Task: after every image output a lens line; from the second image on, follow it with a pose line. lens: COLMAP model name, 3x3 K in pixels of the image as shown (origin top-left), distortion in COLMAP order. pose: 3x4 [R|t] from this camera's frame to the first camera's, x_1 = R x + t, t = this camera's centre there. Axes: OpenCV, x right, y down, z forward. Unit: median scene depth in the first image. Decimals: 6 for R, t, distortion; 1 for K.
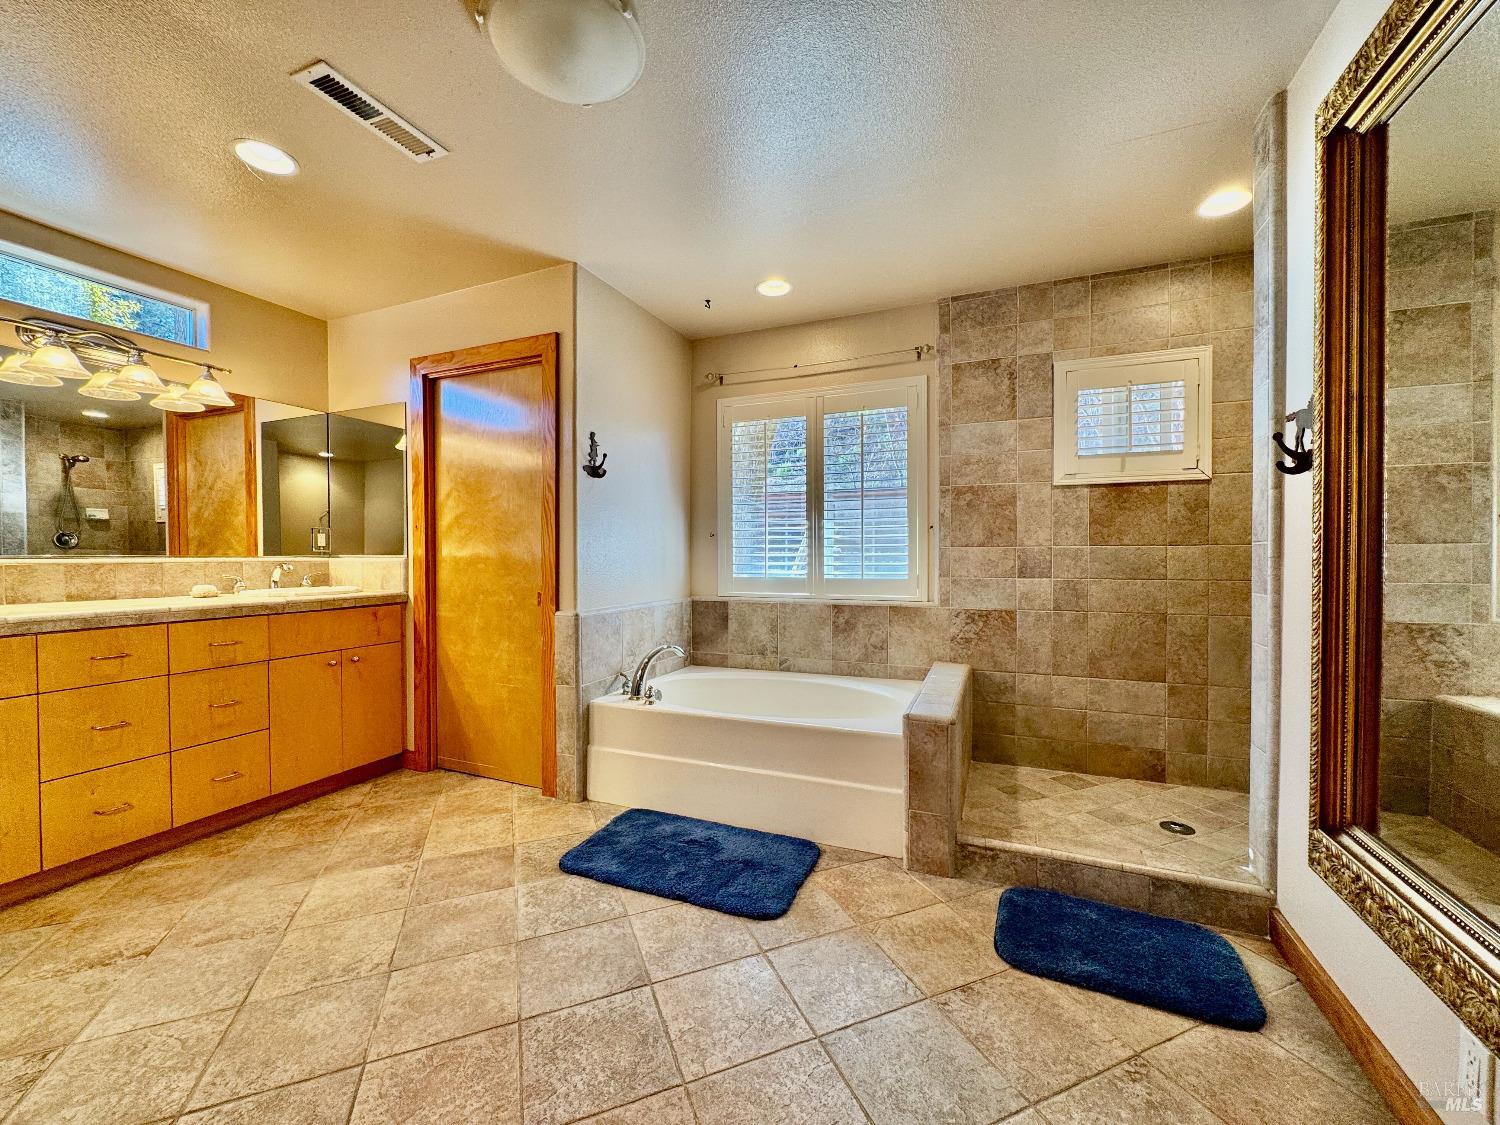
lens RADIAL K [[599.0, 0, 751.4], [0, 599.0, 562.9], [0, 0, 1]] dist [-0.001534, 0.000150]
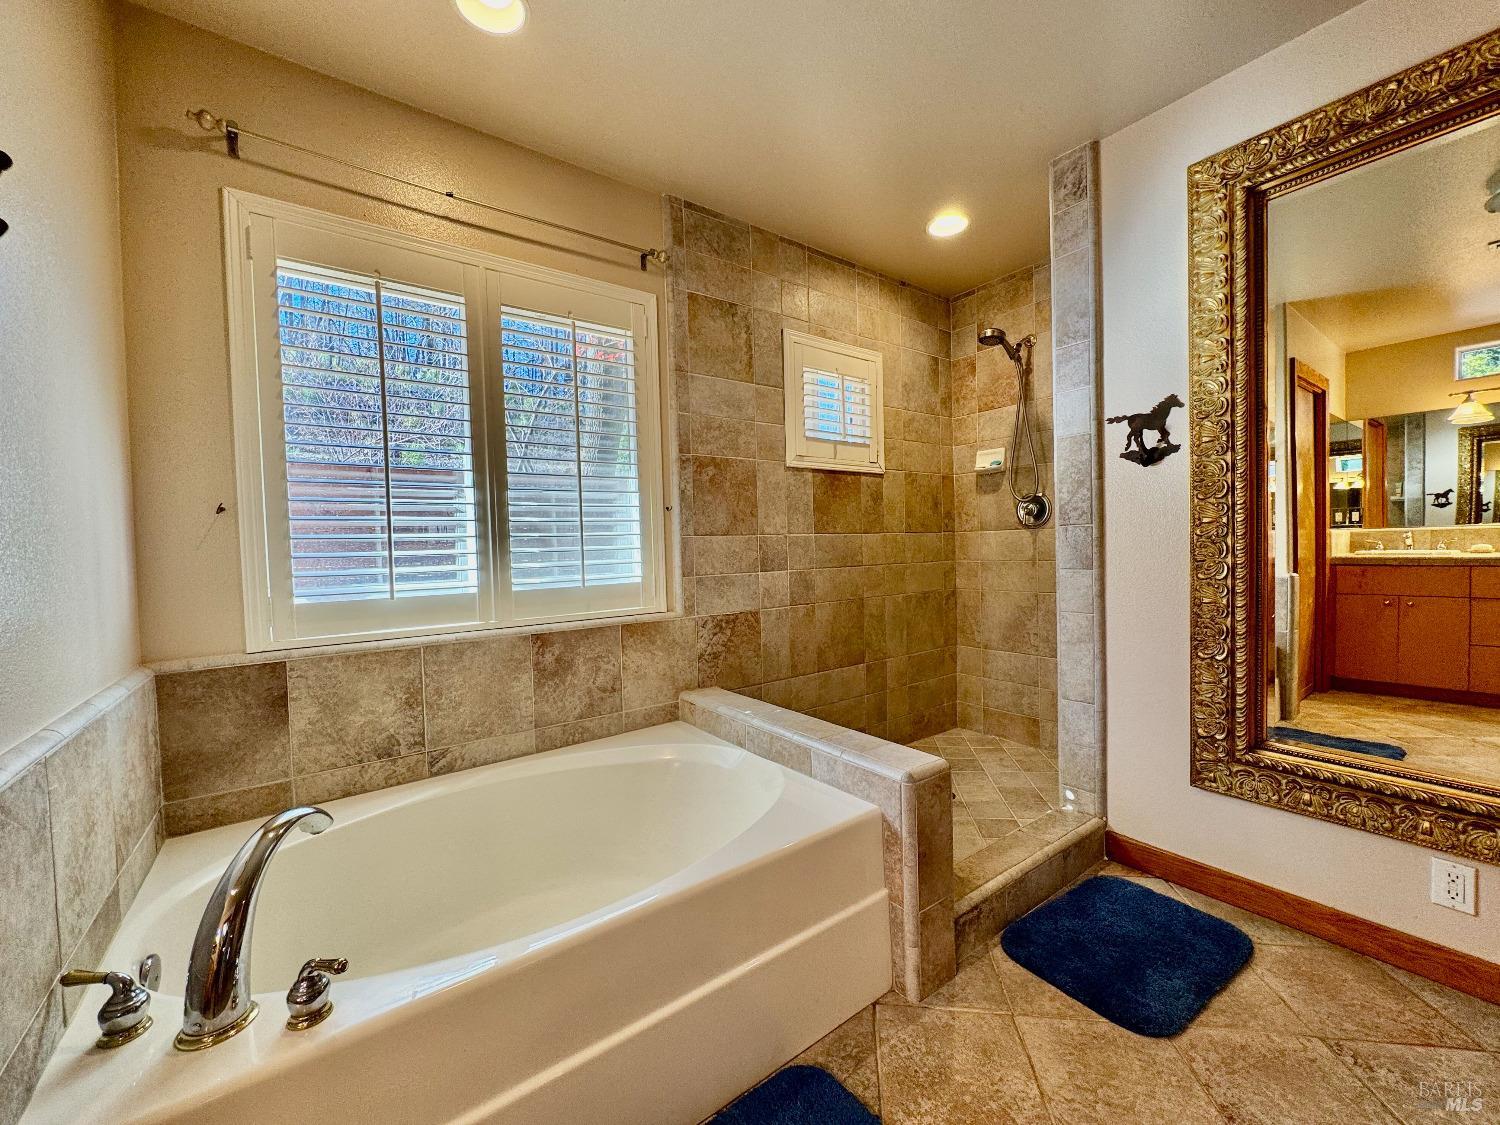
lens RADIAL K [[599.0, 0, 751.4], [0, 599.0, 562.9], [0, 0, 1]] dist [-0.001534, 0.000150]
pose [[0.512508, -0.035217, 0.857960, -0.280244], [0.037984, 0.999110, 0.018321, -0.003471], [-0.857842, 0.023199, 0.513390, 0.559463]]
